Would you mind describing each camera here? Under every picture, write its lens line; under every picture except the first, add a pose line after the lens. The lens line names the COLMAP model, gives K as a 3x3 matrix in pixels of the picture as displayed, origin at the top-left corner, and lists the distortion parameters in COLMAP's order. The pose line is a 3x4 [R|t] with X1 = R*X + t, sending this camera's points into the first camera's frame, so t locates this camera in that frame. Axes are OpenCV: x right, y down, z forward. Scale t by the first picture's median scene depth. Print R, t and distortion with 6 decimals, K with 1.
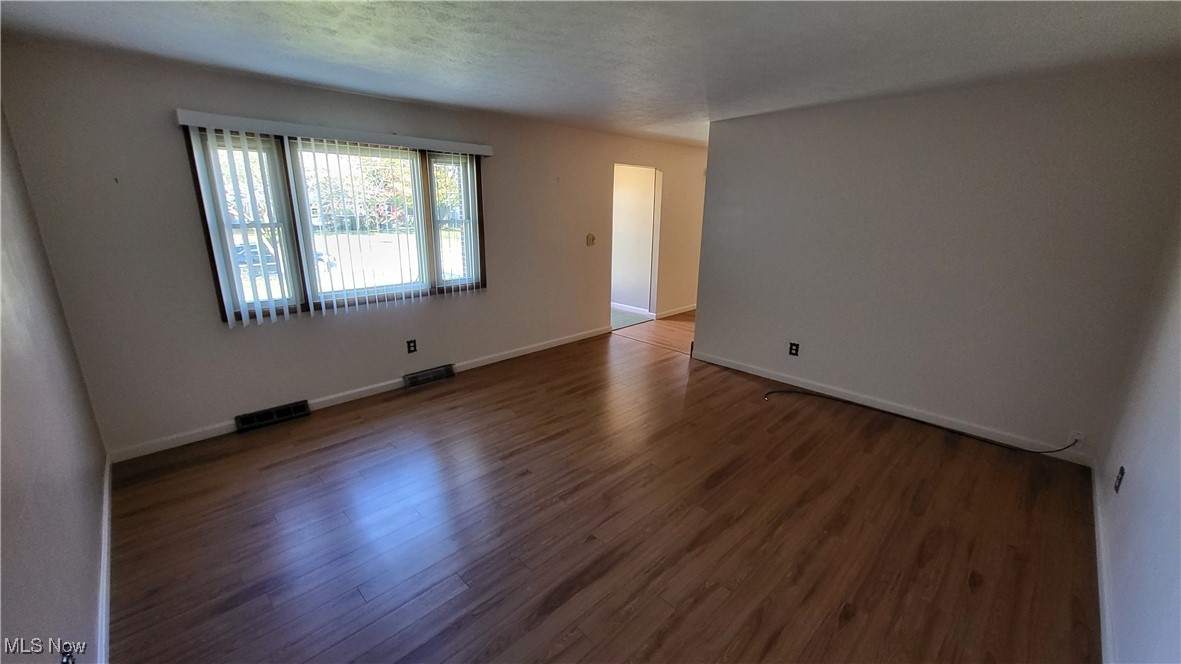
lens RADIAL K [[463.4, 0, 590.5], [0, 463.4, 332.0], [0, 0, 1]] dist [-0.000839, -0.000421]
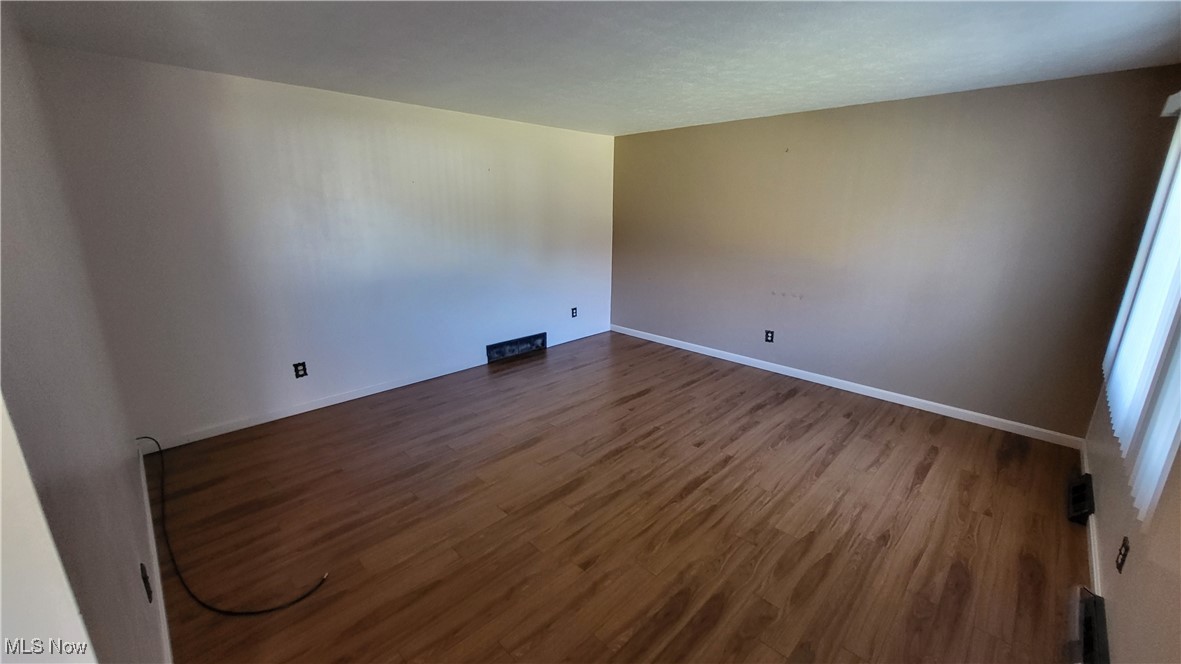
lens RADIAL K [[463.4, 0, 590.5], [0, 463.4, 332.0], [0, 0, 1]] dist [-0.000839, -0.000421]
pose [[-0.999769, -0.016563, -0.013691, 0.127044], [-0.021250, 0.856784, 0.515237, -0.455998], [0.003196, 0.515409, -0.856938, 1.666547]]
